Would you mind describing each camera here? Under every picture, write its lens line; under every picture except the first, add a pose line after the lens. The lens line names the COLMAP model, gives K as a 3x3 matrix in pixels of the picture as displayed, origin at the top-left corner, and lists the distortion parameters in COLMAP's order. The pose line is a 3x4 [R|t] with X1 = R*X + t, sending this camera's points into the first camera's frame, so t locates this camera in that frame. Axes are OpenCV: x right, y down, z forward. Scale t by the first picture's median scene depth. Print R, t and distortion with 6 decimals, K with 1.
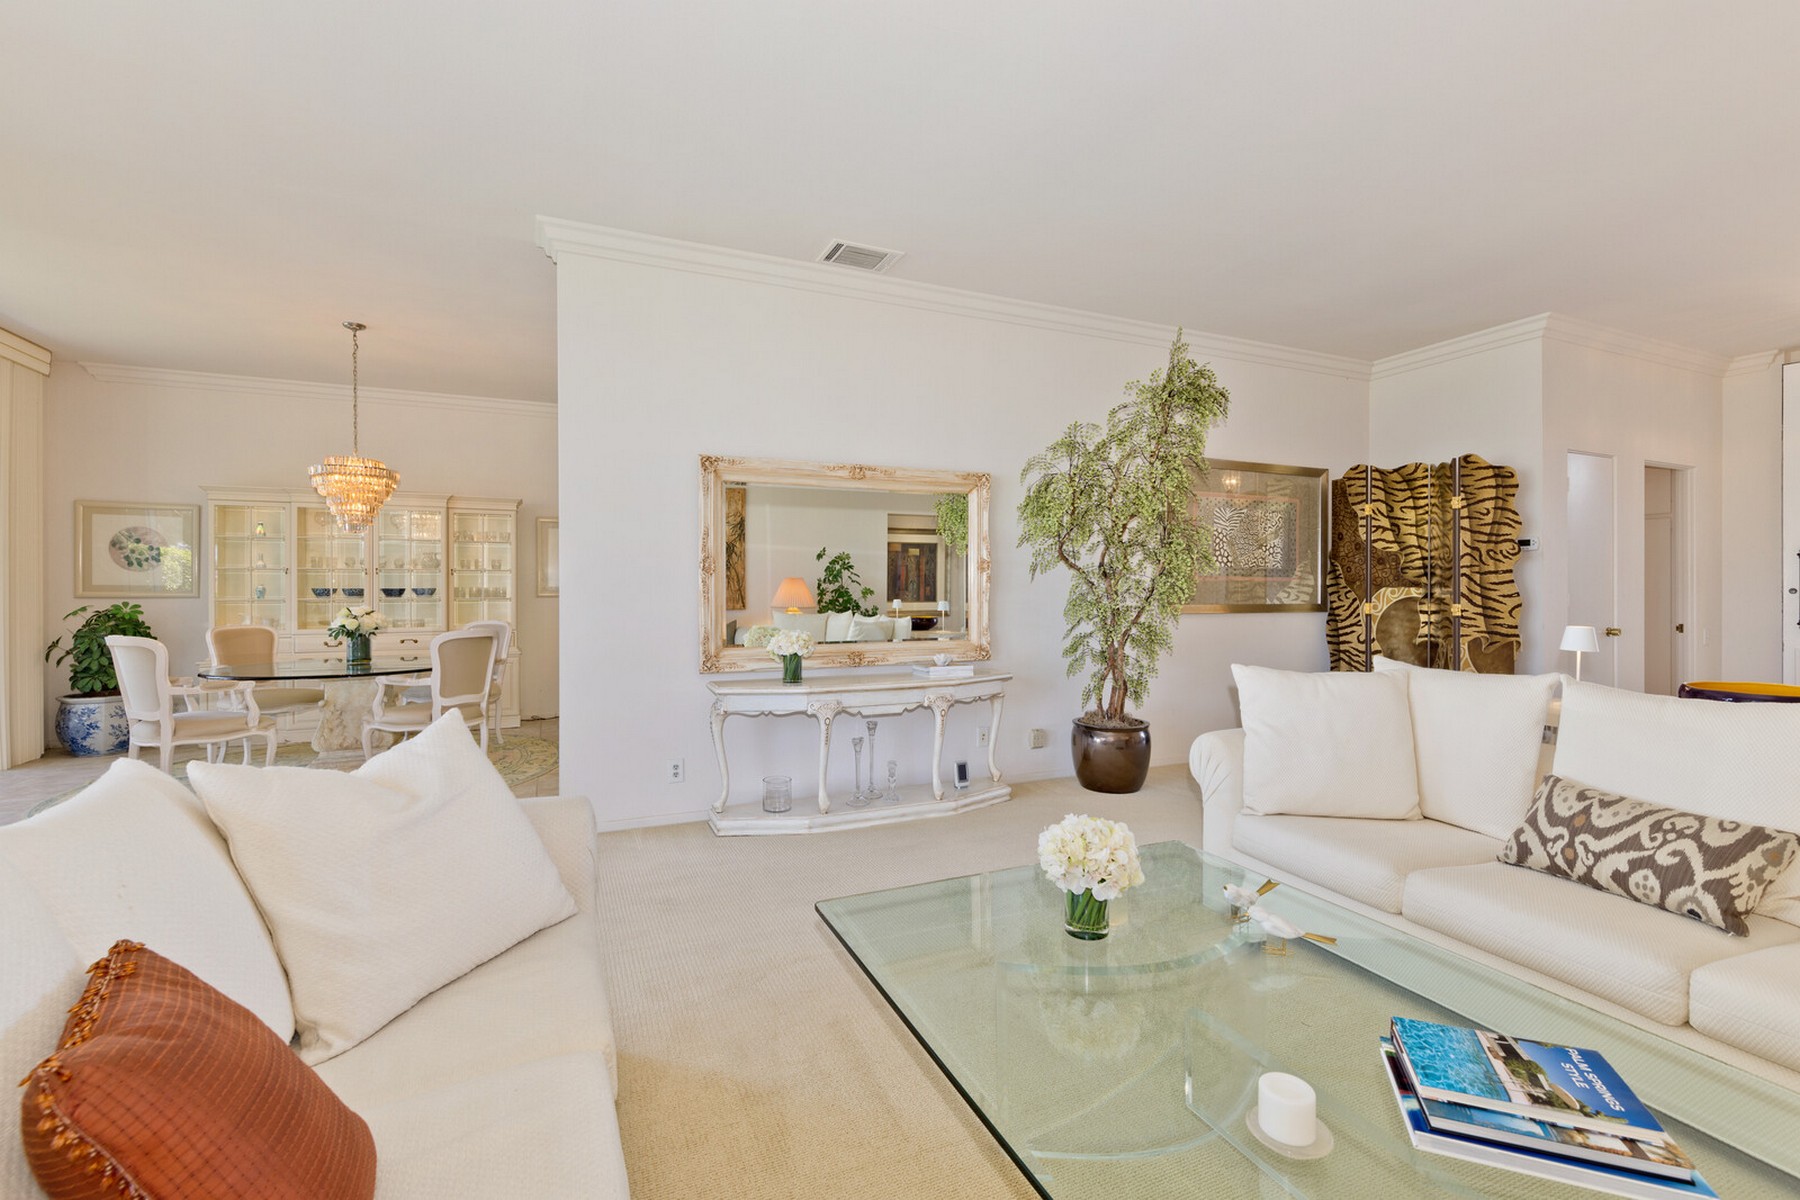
lens RADIAL K [[769.8, 0, 890.5], [0, 769.8, 594.9], [0, 0, 1]] dist [-0.001767, -0.000748]
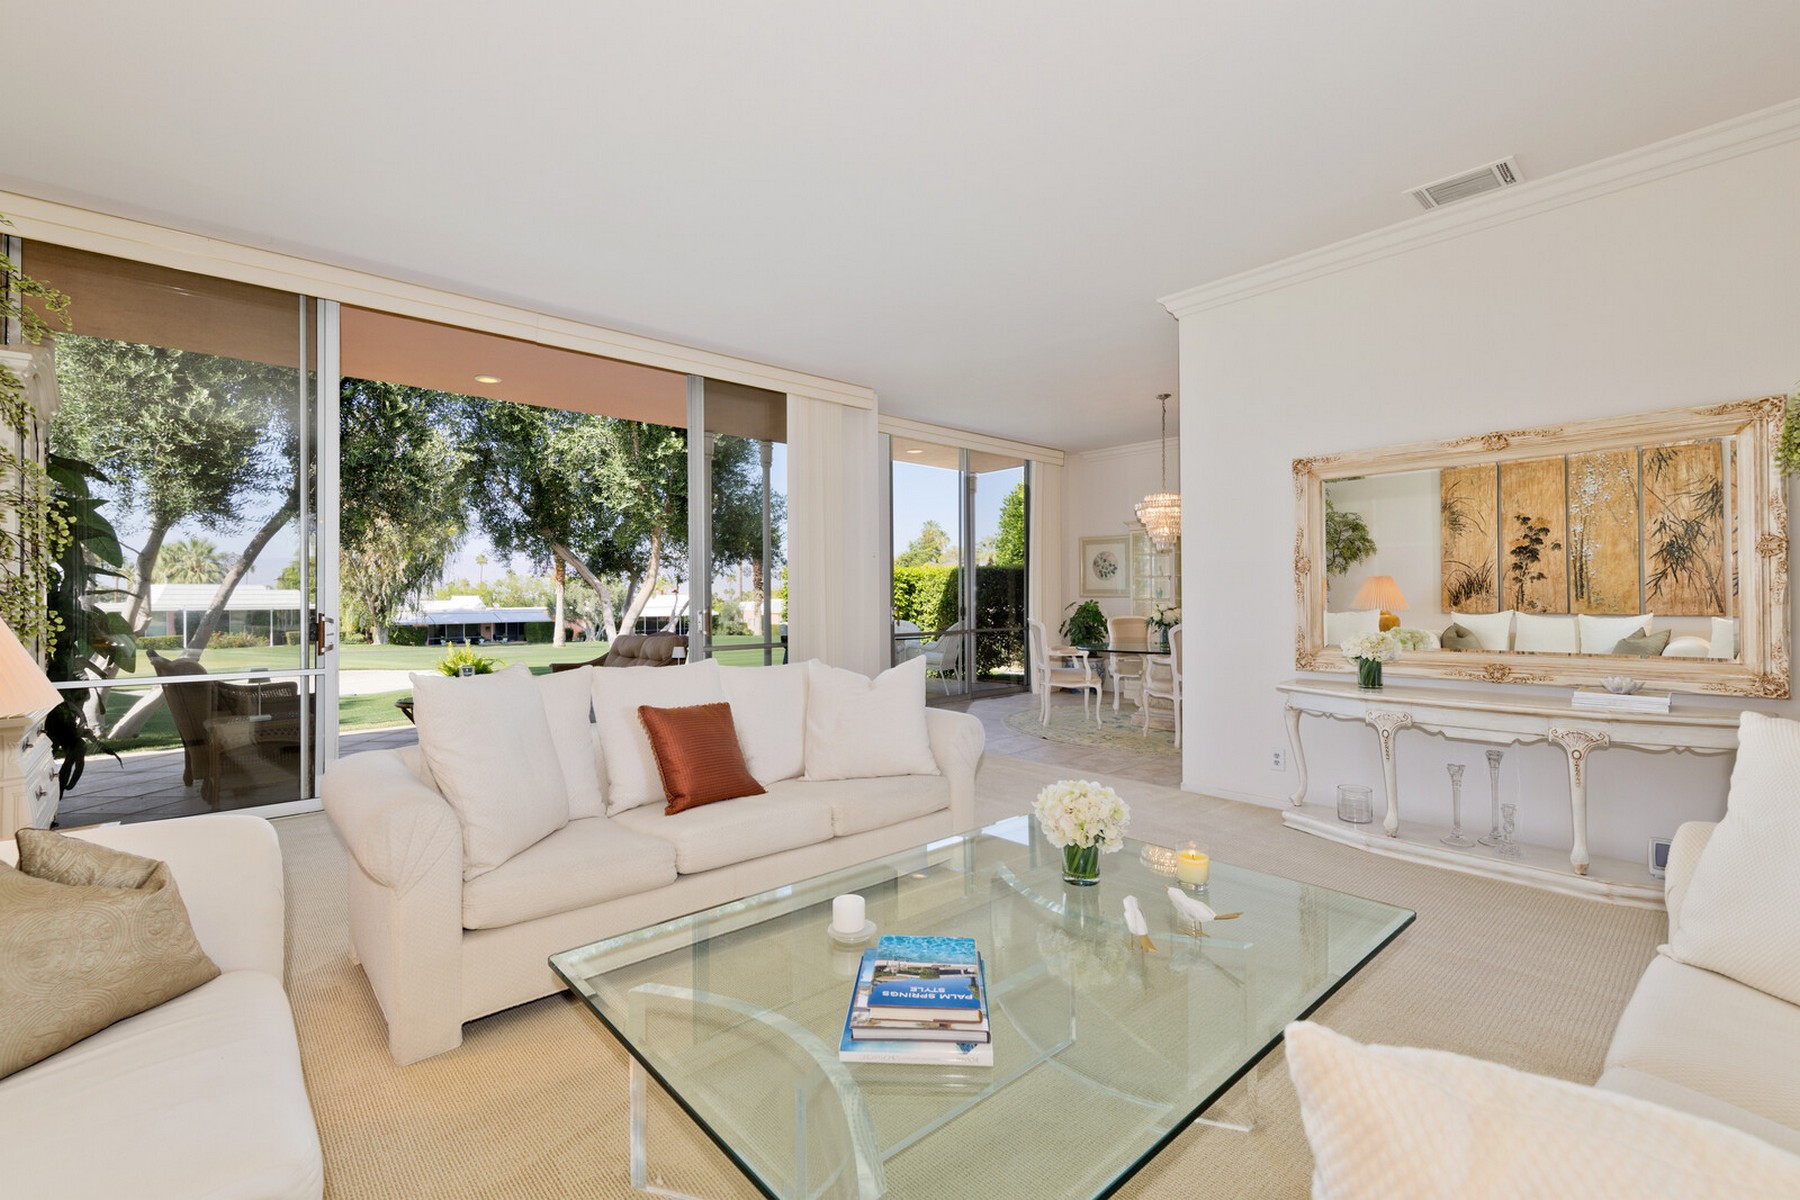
lens RADIAL K [[769.8, 0, 894.2], [0, 769.8, 594.6], [0, 0, 1]] dist [-0.001767, -0.000748]
pose [[0.318801, -0.002381, -0.947819, 0.554465], [0.000874, 0.999997, -0.002219, 0.002319], [0.947821, -0.000121, 0.318803, 0.155203]]
